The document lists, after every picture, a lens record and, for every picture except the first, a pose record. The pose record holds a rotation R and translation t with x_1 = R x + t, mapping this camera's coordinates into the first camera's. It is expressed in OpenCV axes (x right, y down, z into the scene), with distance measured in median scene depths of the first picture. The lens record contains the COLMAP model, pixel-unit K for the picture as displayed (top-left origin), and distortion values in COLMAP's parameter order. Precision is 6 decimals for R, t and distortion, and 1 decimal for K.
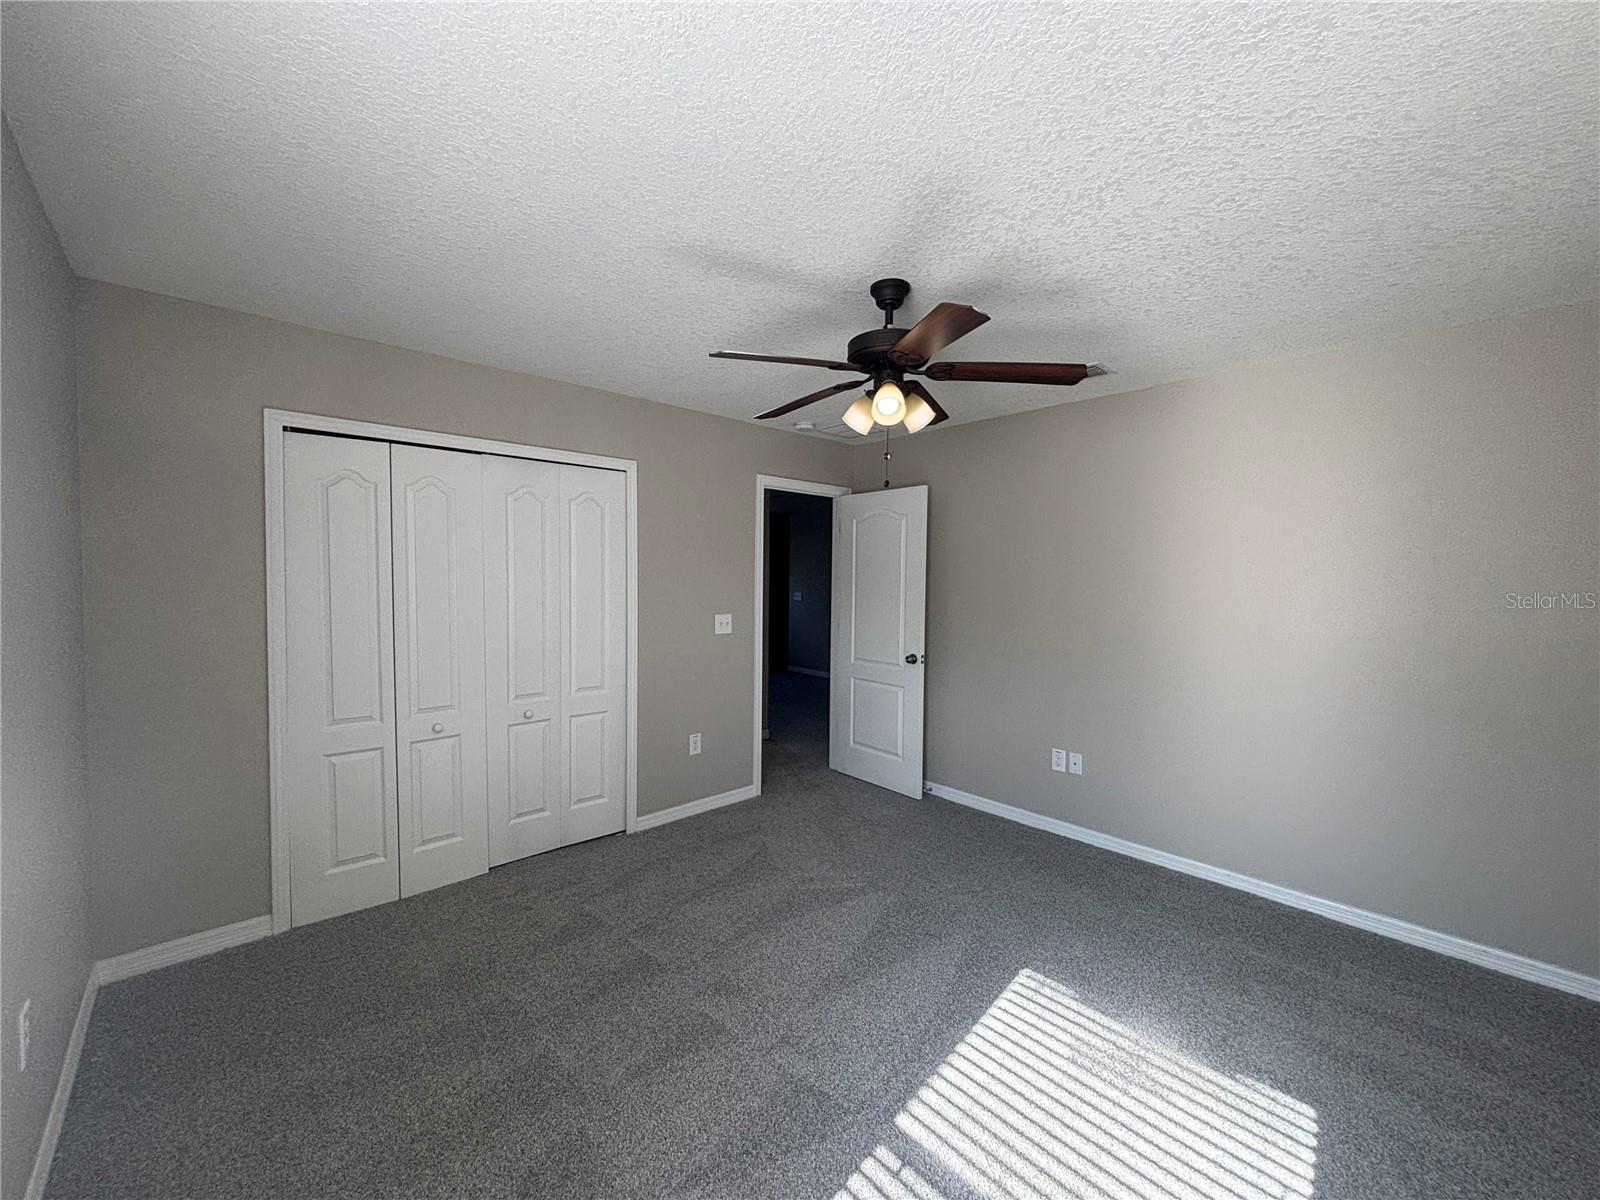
lens RADIAL K [[641.3, 0, 795.4], [0, 641.3, 599.0], [0, 0, 1]] dist [0.001604, -0.000173]
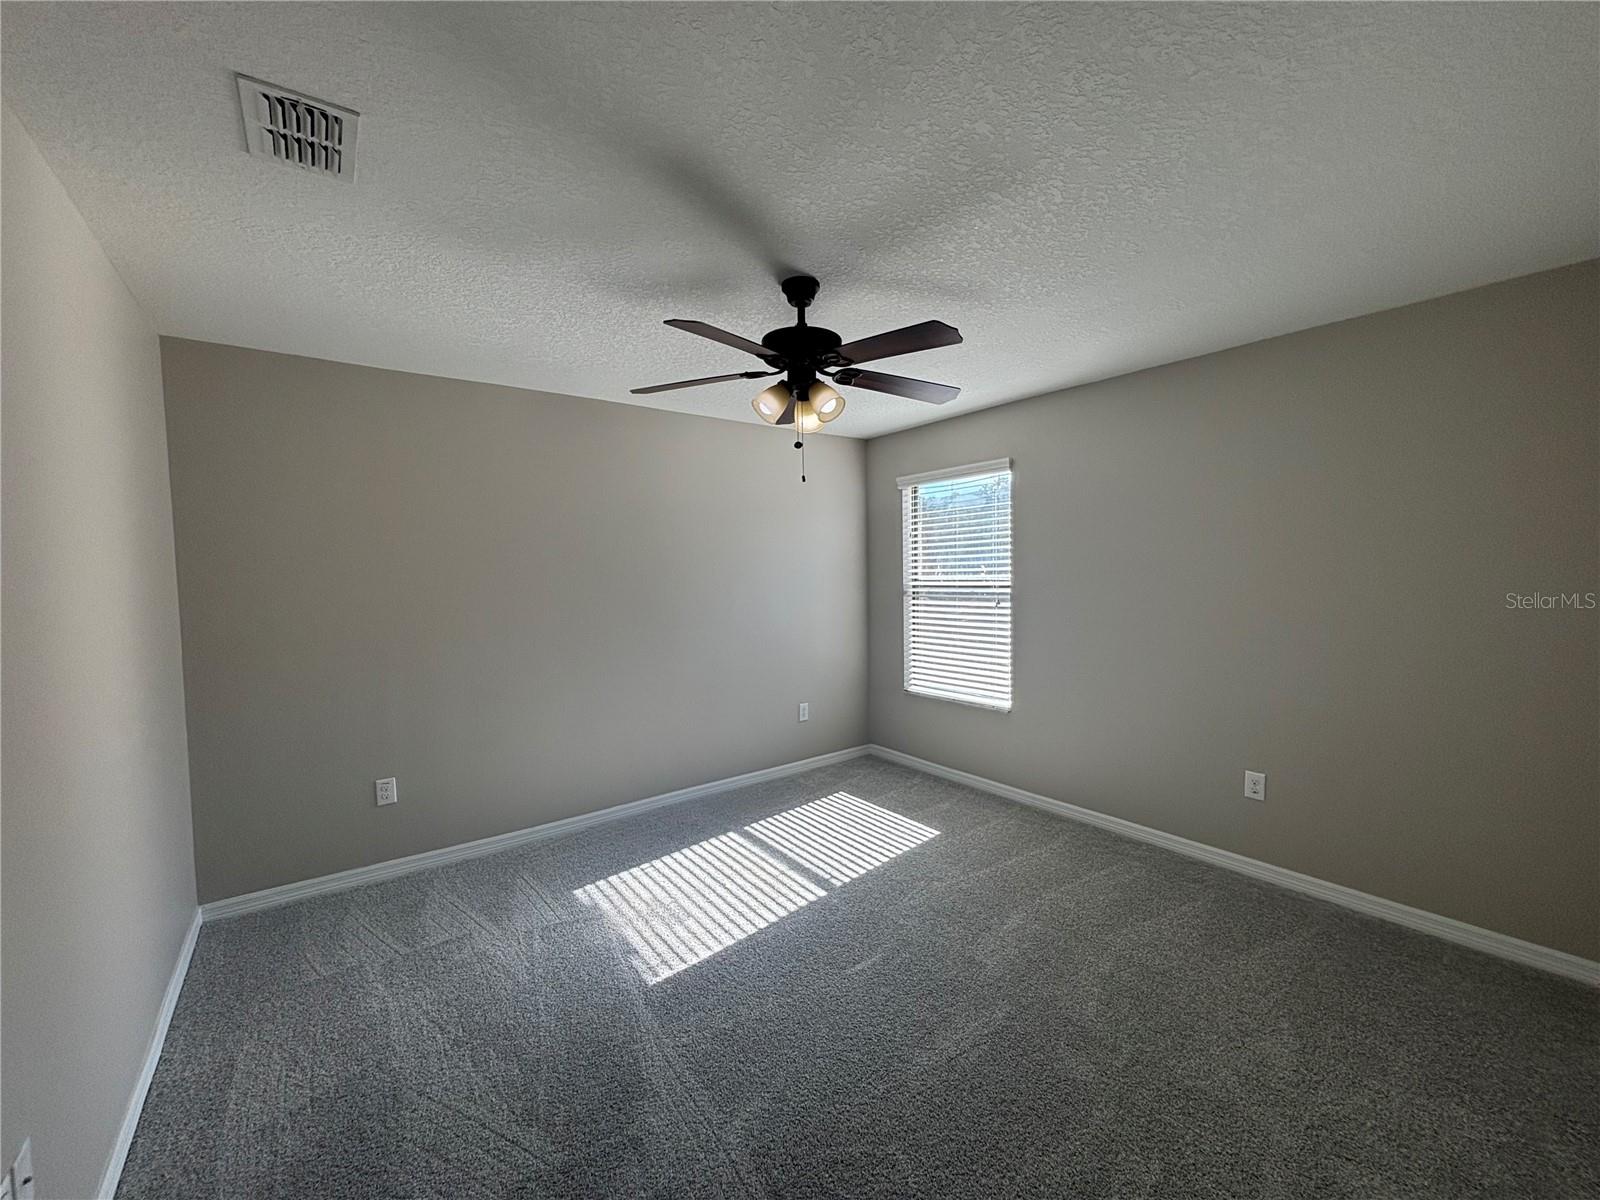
lens RADIAL K [[641.3, 0, 795.4], [0, 641.3, 599.0], [0, 0, 1]] dist [0.001604, -0.000173]
pose [[-0.994615, -0.003094, 0.103588, 0.056610], [0.006542, 0.995687, 0.092547, -0.100192], [-0.103428, 0.092726, -0.990305, 2.249163]]
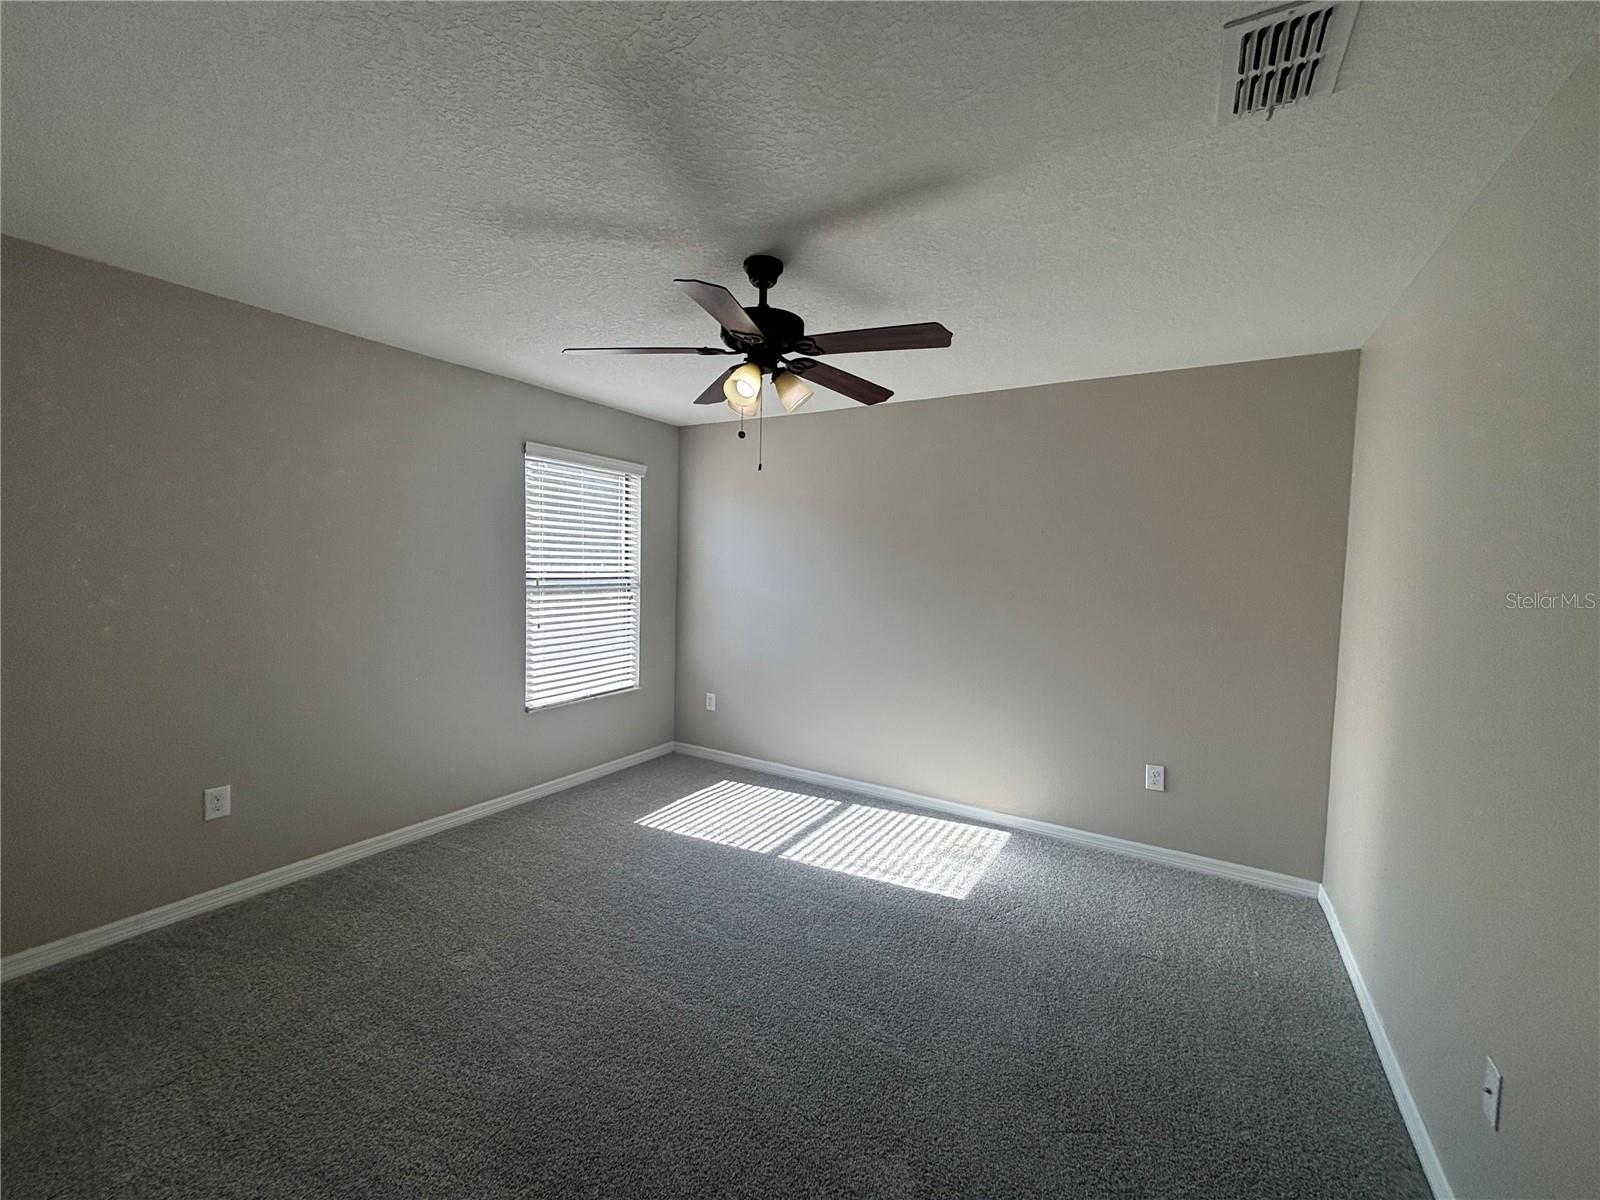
lens RADIAL K [[645.8, 0, 799.4], [0, 645.8, 600.8], [0, 0, 1]] dist [-0.000376, -0.000342]
pose [[0.281574, 0.058866, -0.957732, 1.955489], [-0.066913, 0.996891, 0.041600, 0.002150], [0.957203, 0.052372, 0.284638, 0.095822]]
